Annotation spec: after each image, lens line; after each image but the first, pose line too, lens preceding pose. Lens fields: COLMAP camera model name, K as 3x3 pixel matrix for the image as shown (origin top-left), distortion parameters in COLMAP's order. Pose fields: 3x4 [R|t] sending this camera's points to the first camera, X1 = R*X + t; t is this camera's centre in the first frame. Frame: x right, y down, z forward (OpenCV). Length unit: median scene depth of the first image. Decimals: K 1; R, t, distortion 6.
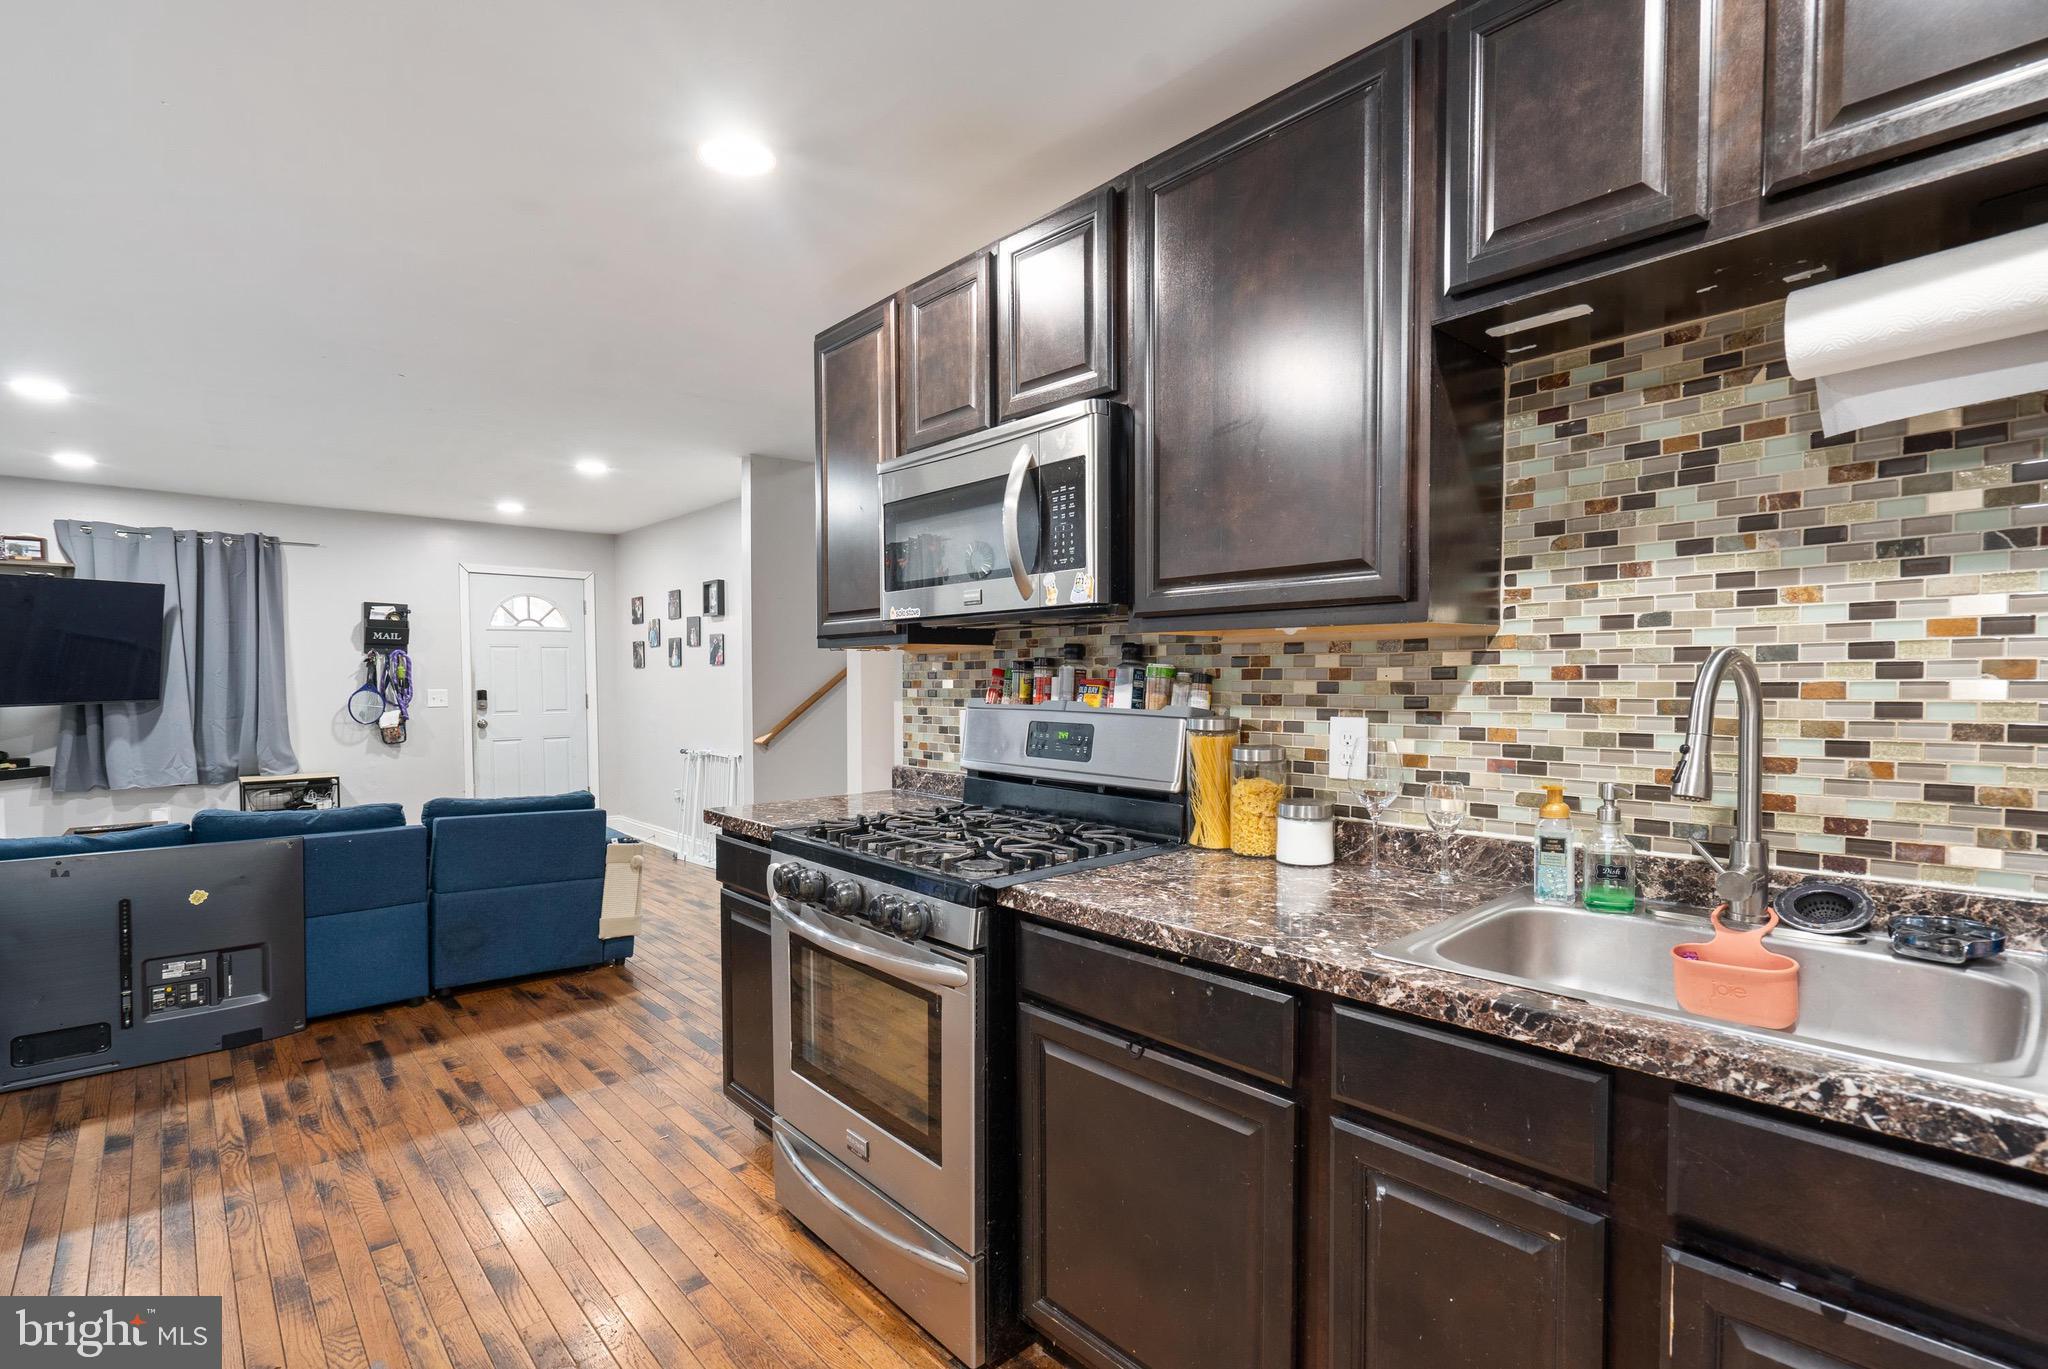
lens RADIAL K [[945.5, 0, 1036.5], [0, 945.5, 710.1], [0, 0, 1]] dist [-0.008164, 0.004117]
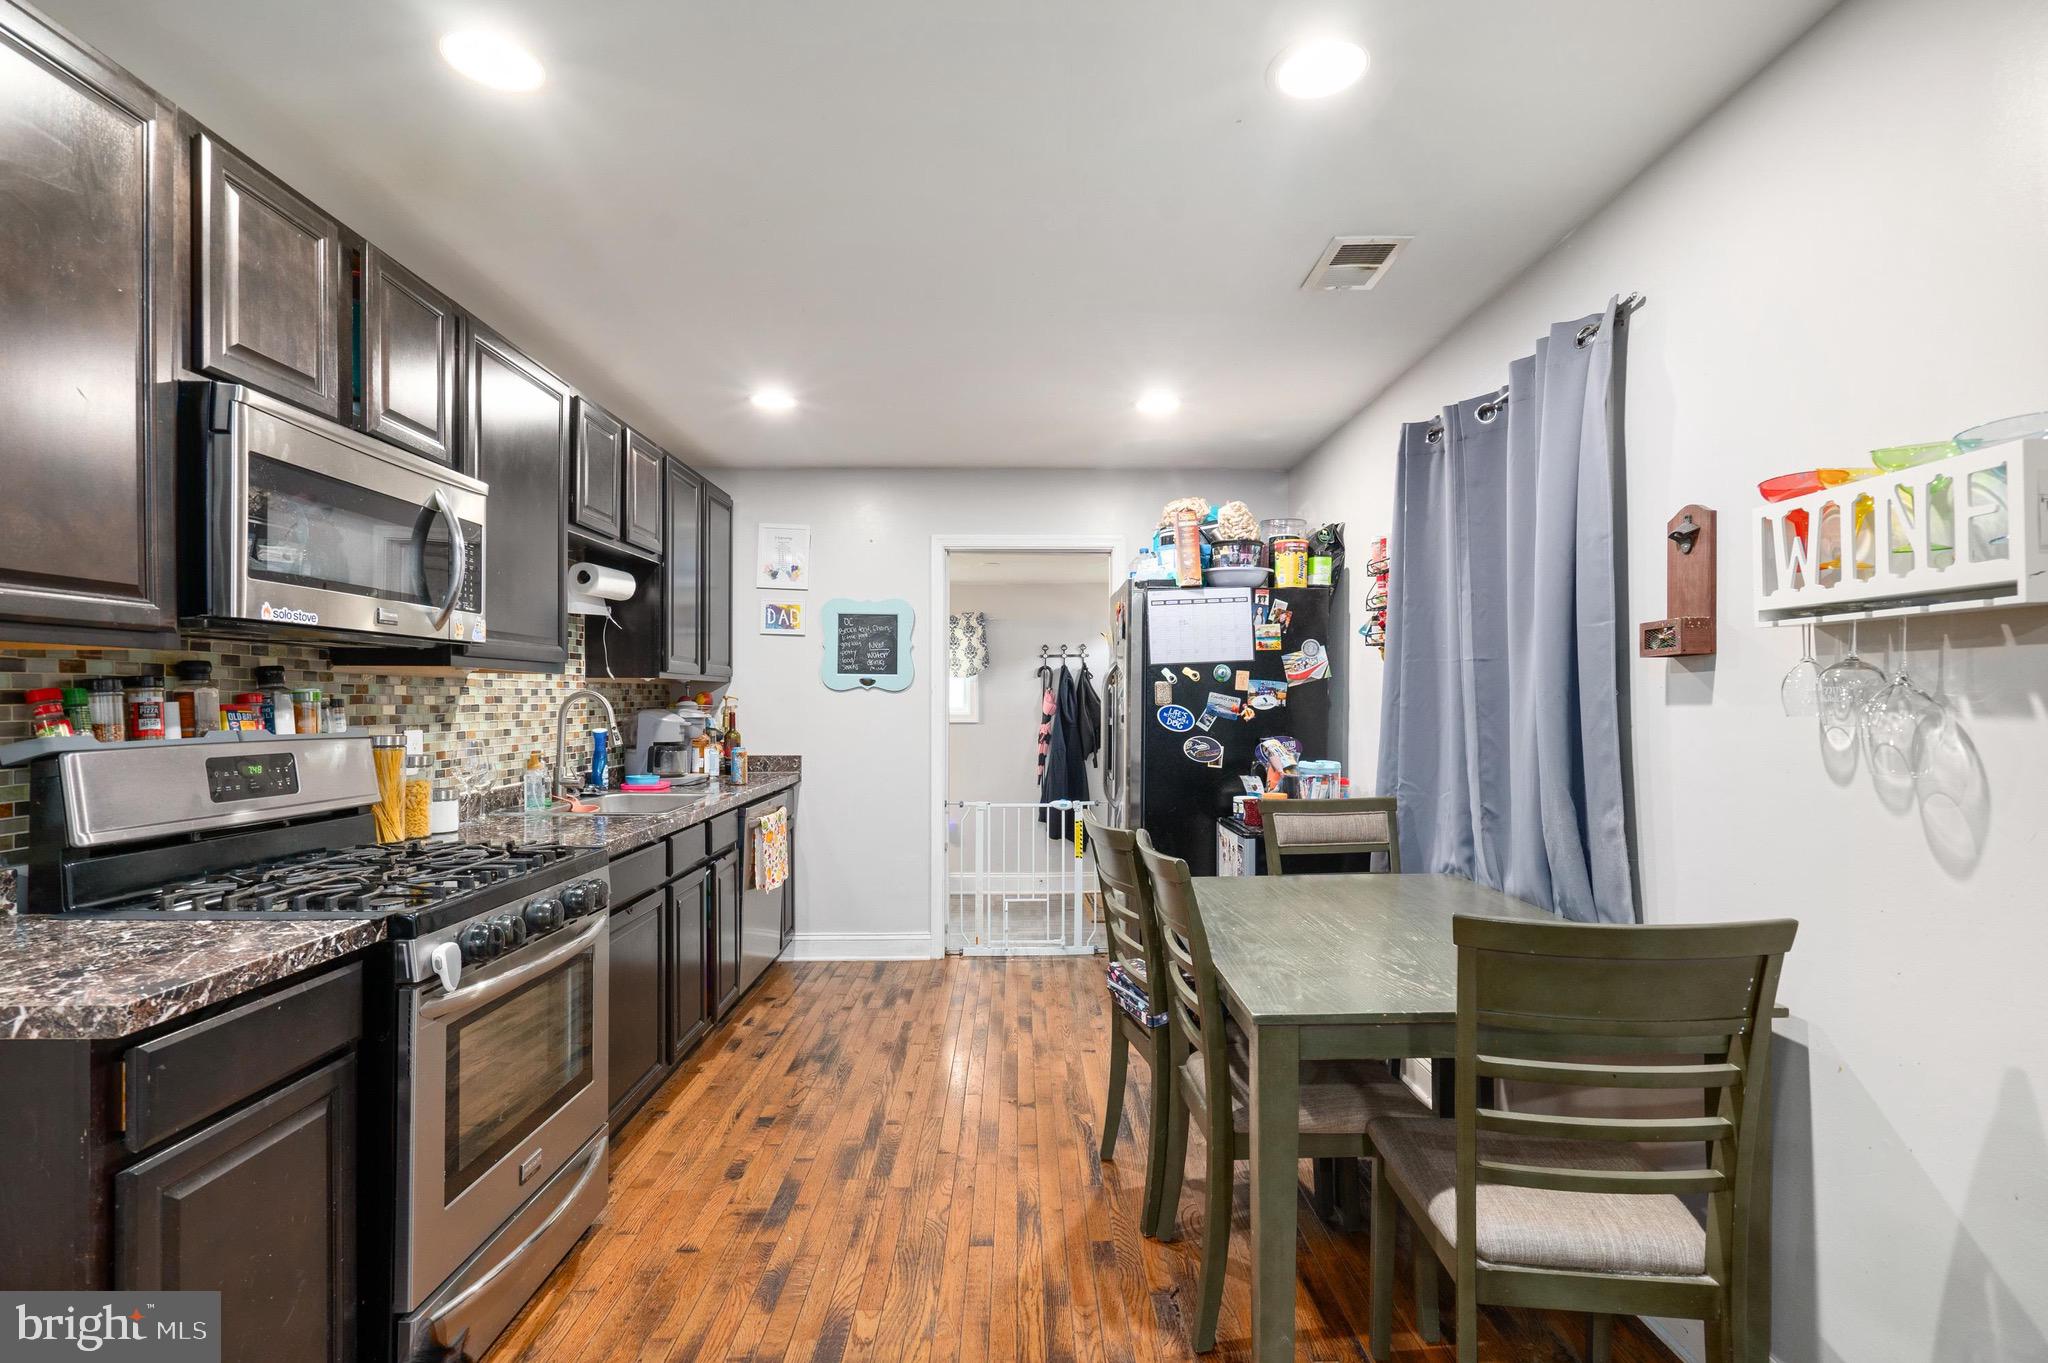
lens RADIAL K [[945.5, 0, 1036.5], [0, 945.5, 707.1], [0, 0, 1]] dist [-0.008164, 0.004117]
pose [[-0.745965, -0.001782, 0.665983, -0.748455], [0.025415, 0.999192, 0.031142, -0.027124], [-0.665501, 0.040157, -0.745316, 0.814518]]
